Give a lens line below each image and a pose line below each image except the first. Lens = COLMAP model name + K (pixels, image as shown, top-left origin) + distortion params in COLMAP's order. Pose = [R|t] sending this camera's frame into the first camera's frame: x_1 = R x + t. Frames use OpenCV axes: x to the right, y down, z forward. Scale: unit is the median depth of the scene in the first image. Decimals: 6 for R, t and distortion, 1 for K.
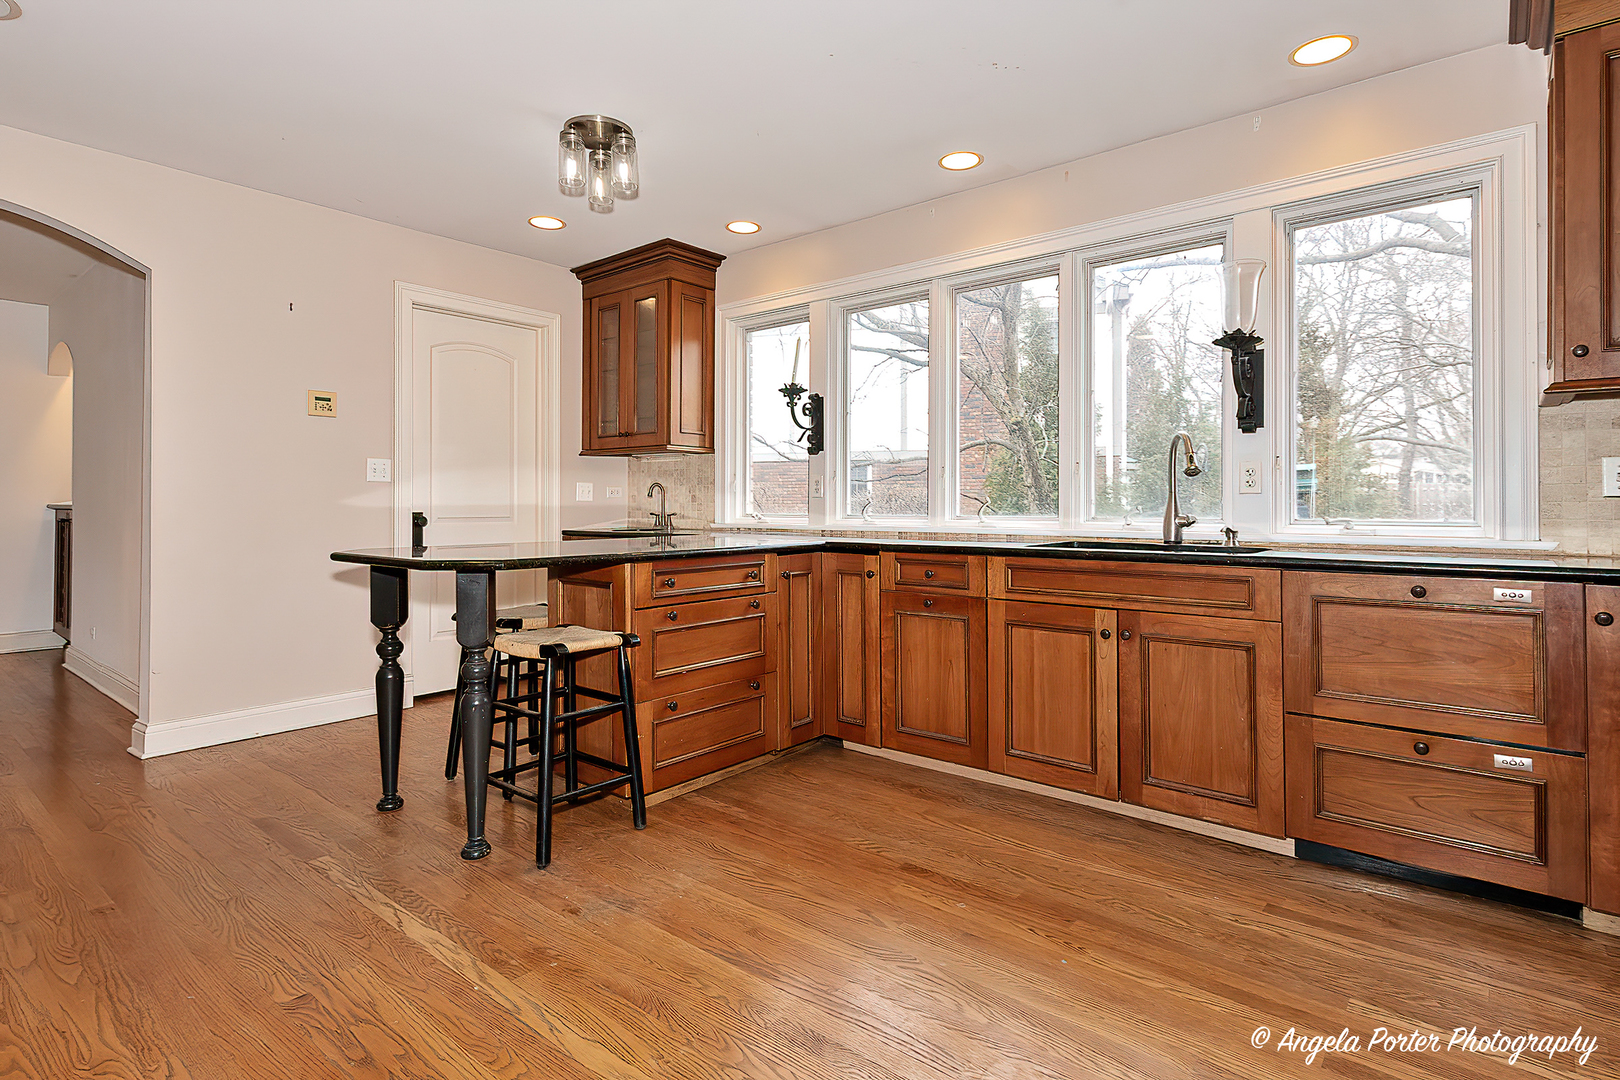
lens RADIAL K [[826.9, 0, 799.7], [0, 826.9, 501.9], [0, 0, 1]] dist [0.000888, -0.011470]
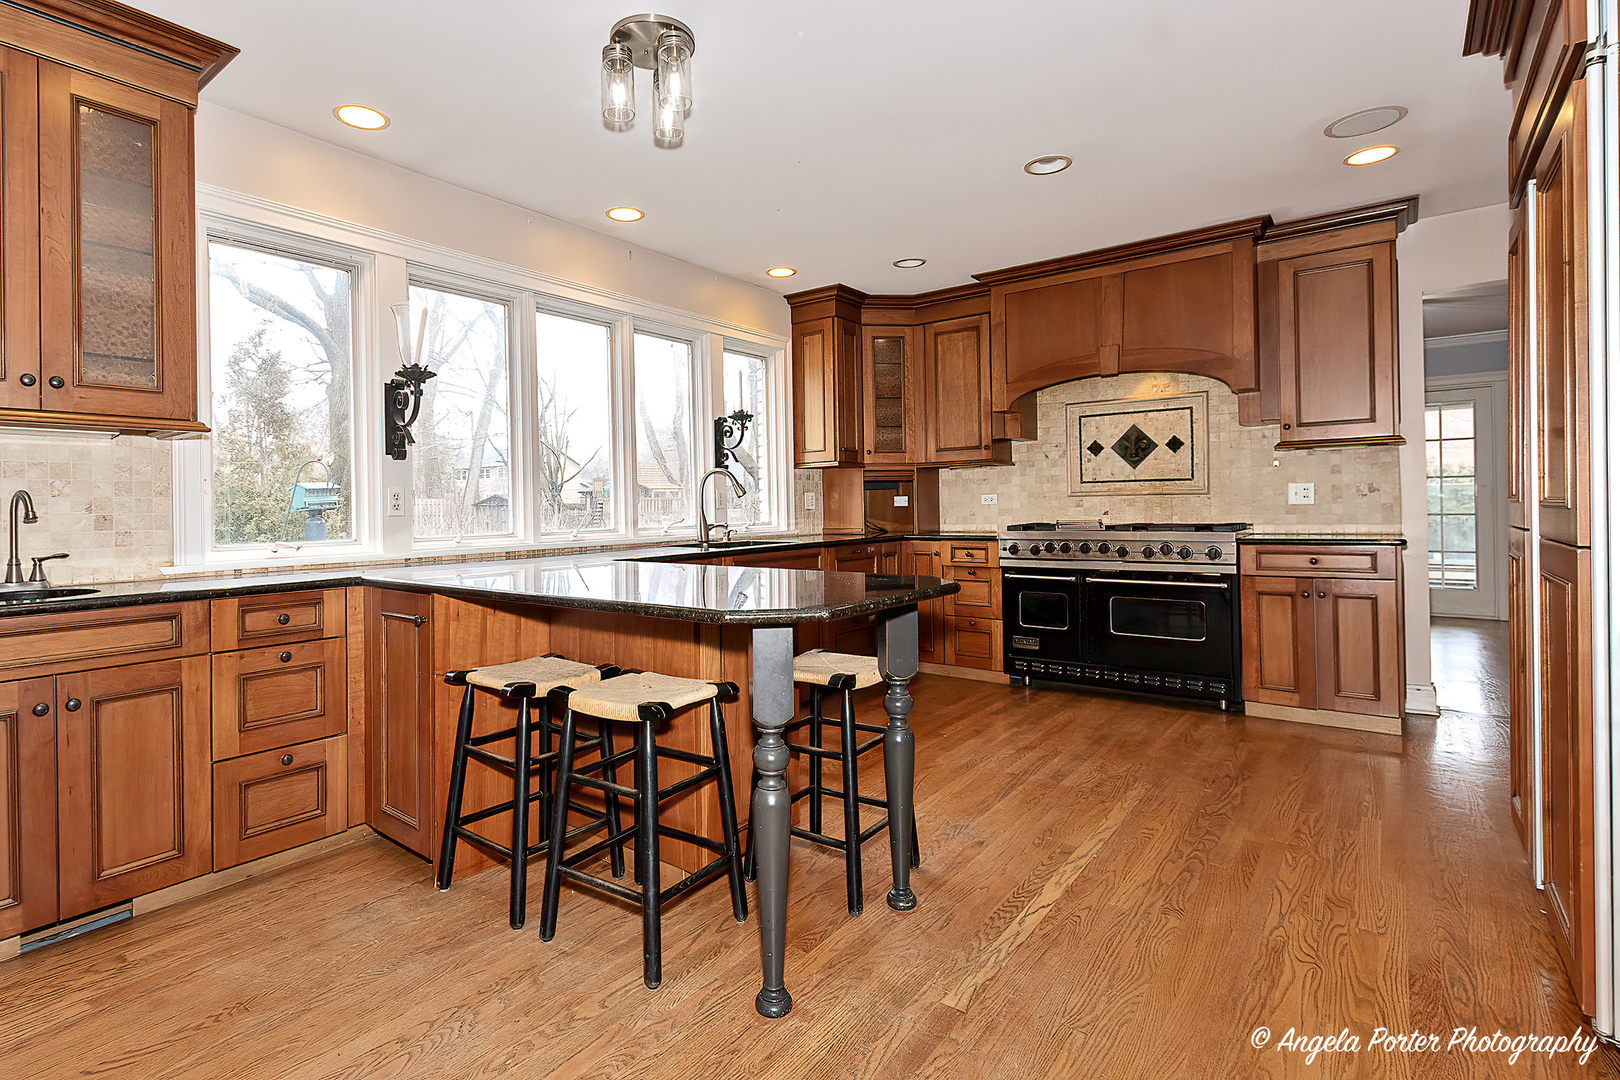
lens RADIAL K [[826.9, 0, 799.7], [0, 826.9, 501.9], [0, 0, 1]] dist [0.000888, -0.011470]
pose [[-0.079192, 0.003383, 0.996854, -1.130282], [0.009383, 0.999952, -0.002648, -0.019634], [-0.996815, 0.009144, -0.079220, 1.022249]]
